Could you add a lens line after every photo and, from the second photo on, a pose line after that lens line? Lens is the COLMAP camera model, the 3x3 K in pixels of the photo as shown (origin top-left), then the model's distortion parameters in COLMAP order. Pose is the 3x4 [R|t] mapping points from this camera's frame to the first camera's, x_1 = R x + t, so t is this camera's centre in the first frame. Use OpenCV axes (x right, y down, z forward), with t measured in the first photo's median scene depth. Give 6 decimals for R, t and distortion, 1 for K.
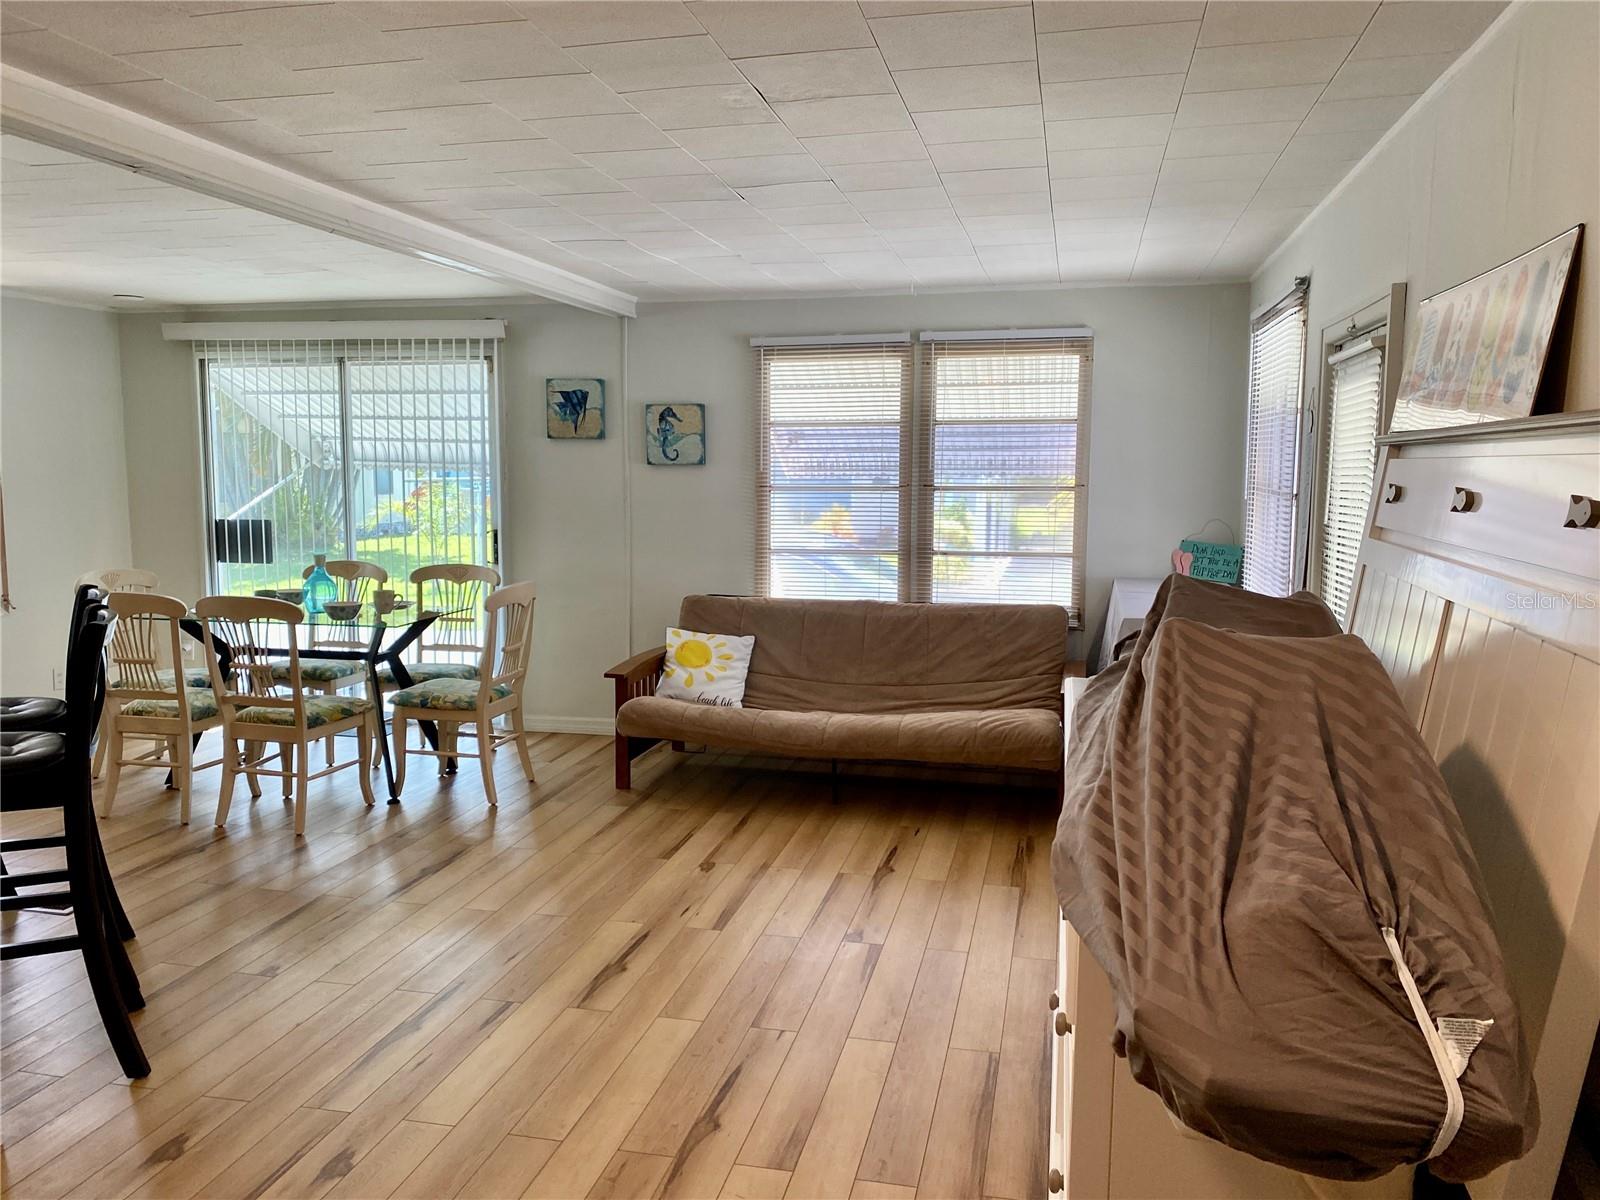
lens RADIAL K [[1215.5, 0, 783.7], [0, 1215.5, 602.5], [0, 0, 1]] dist [0.025165, -0.048043]
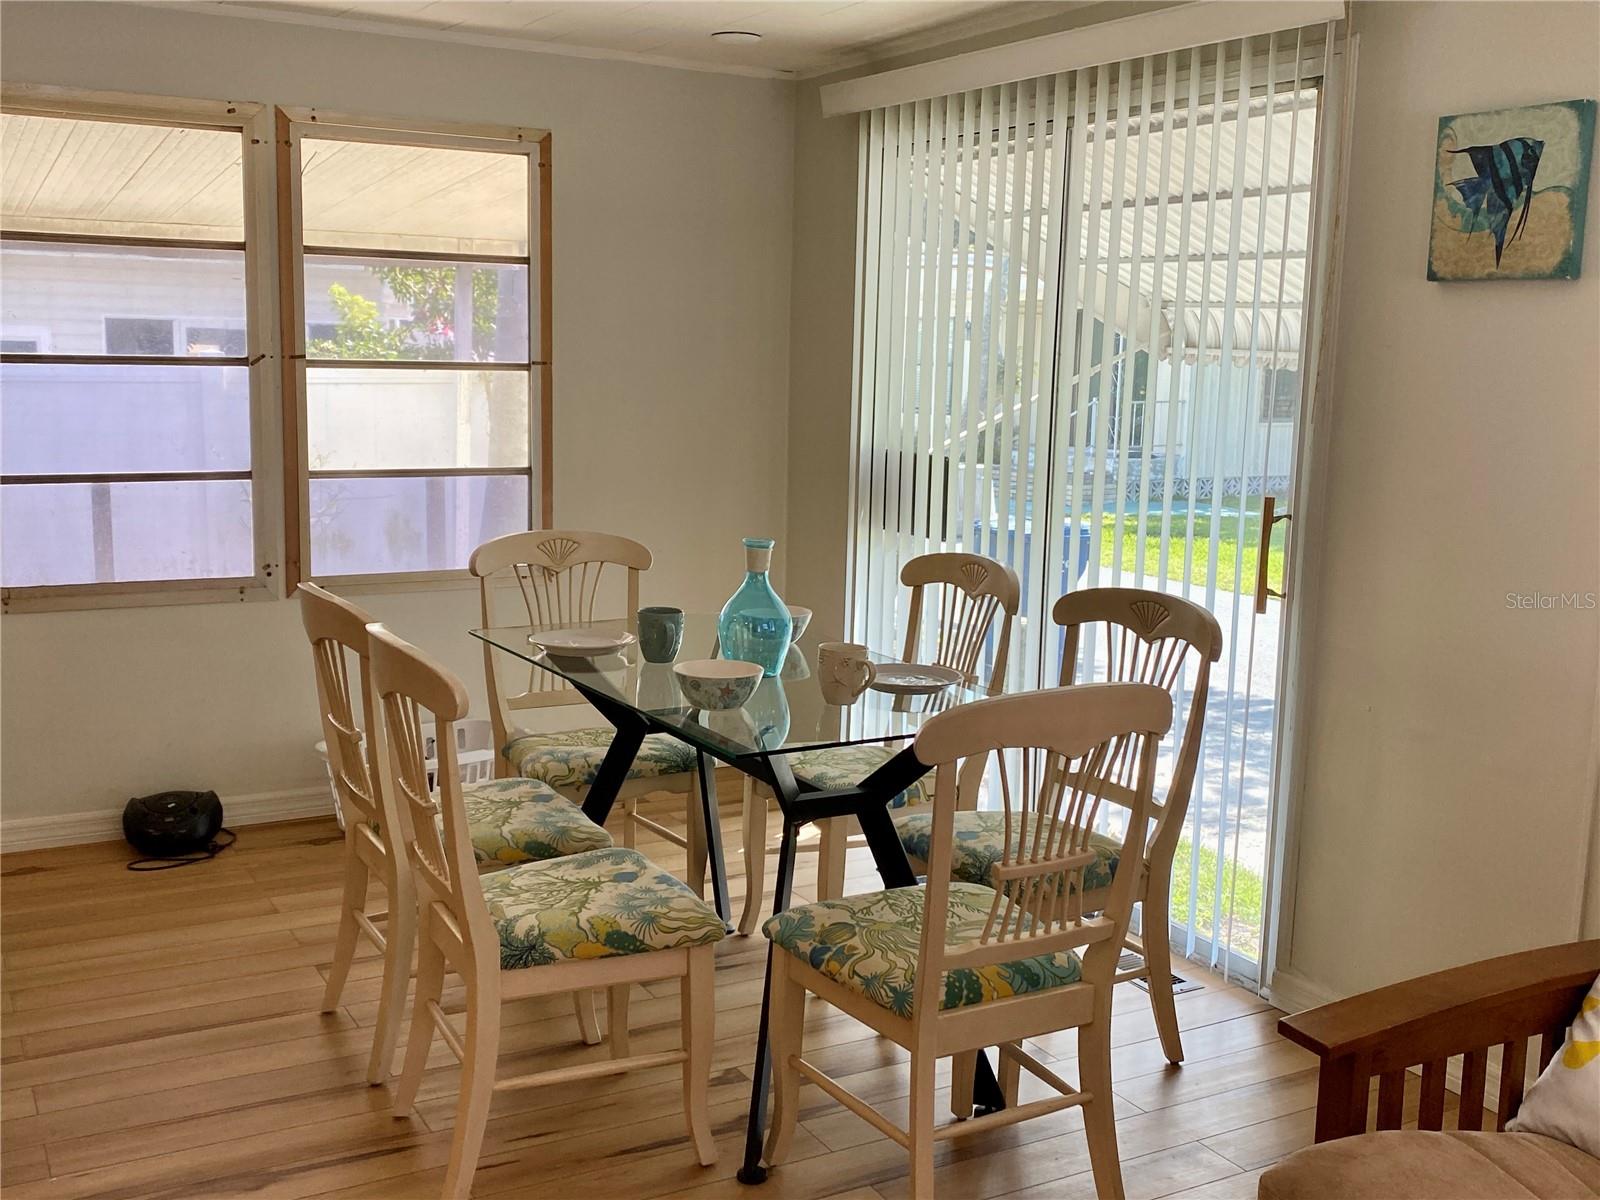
lens RADIAL K [[1617.1, 0, 800.6], [0, 1617.1, 595.5], [0, 0, 1]] dist [-0.008517, 0.000000]
pose [[0.669438, 0.125587, -0.732175, 0.051795], [-0.109598, 0.991518, 0.069864, -0.058779], [0.734739, 0.033476, 0.677524, 0.579071]]
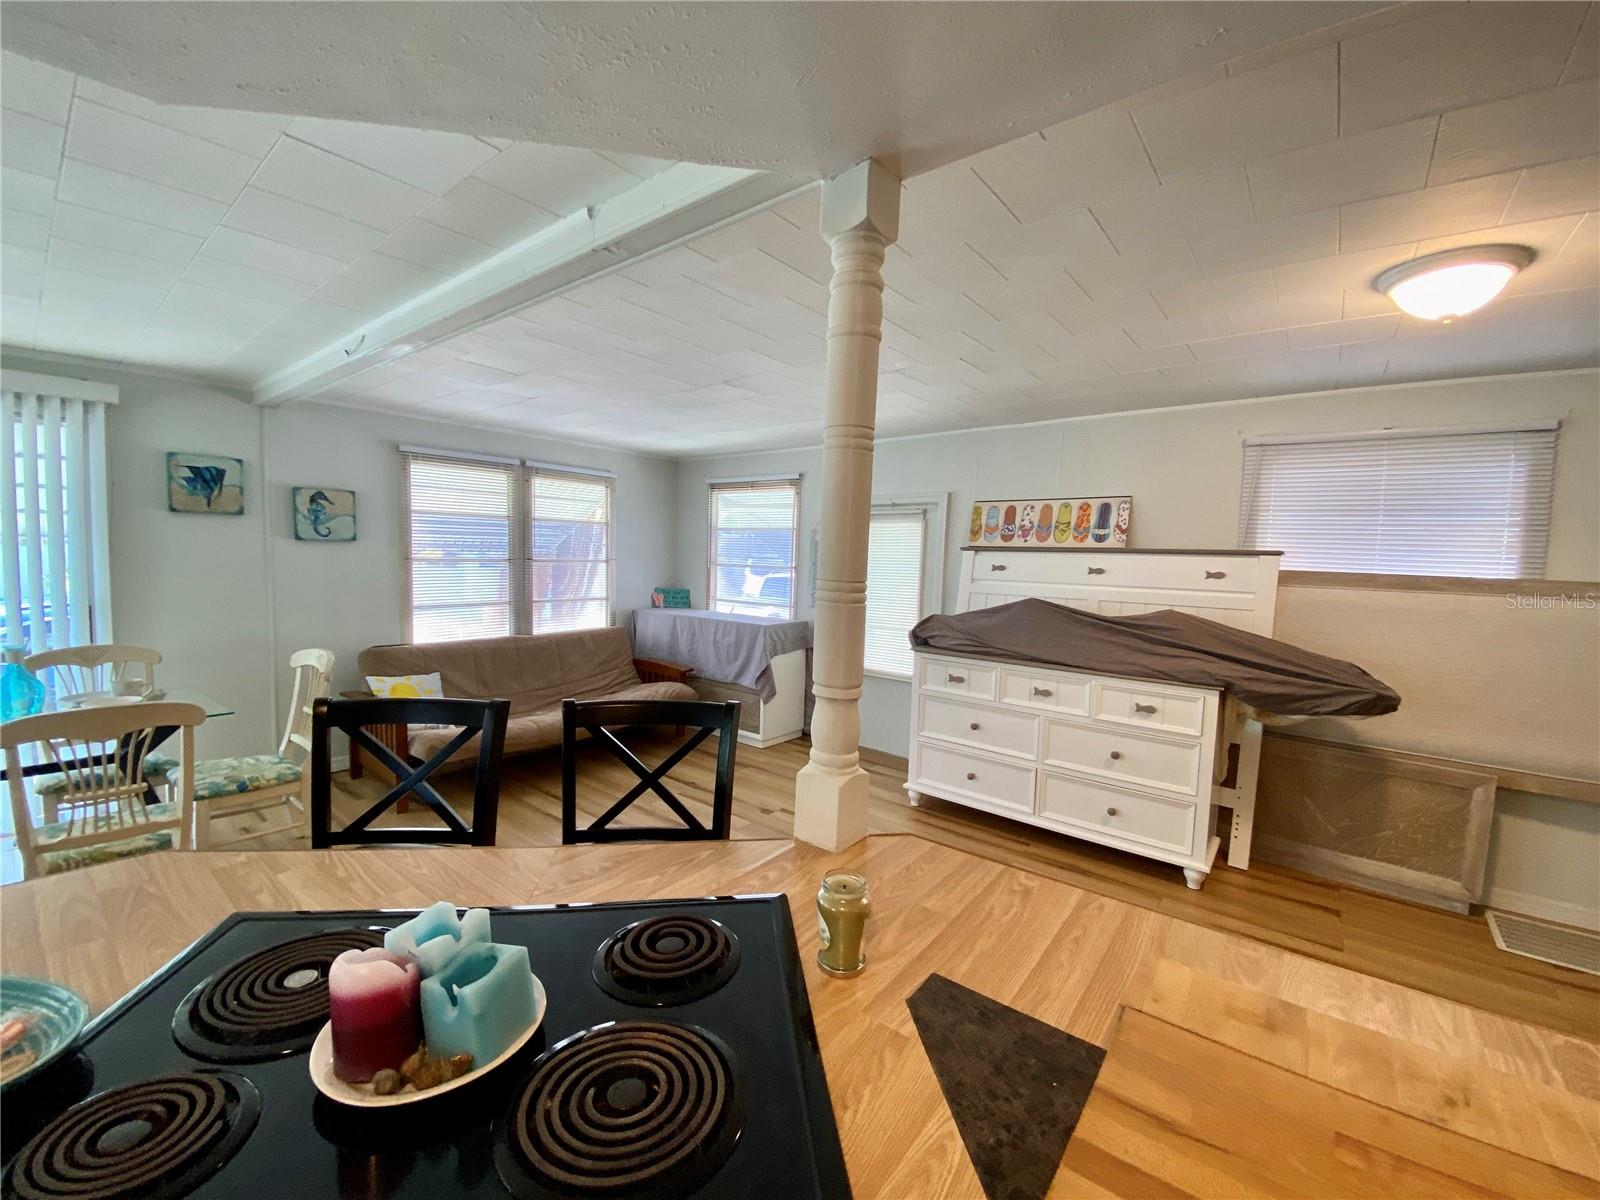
lens RADIAL K [[633.2, 0, 827.8], [0, 633.2, 612.9], [0, 0, 1]] dist [-0.034689, -0.004694]
pose [[0.377308, -0.076069, 0.922958, -0.489872], [0.070641, 0.996081, 0.053217, -0.043279], [-0.923390, 0.045120, 0.381203, 0.344031]]
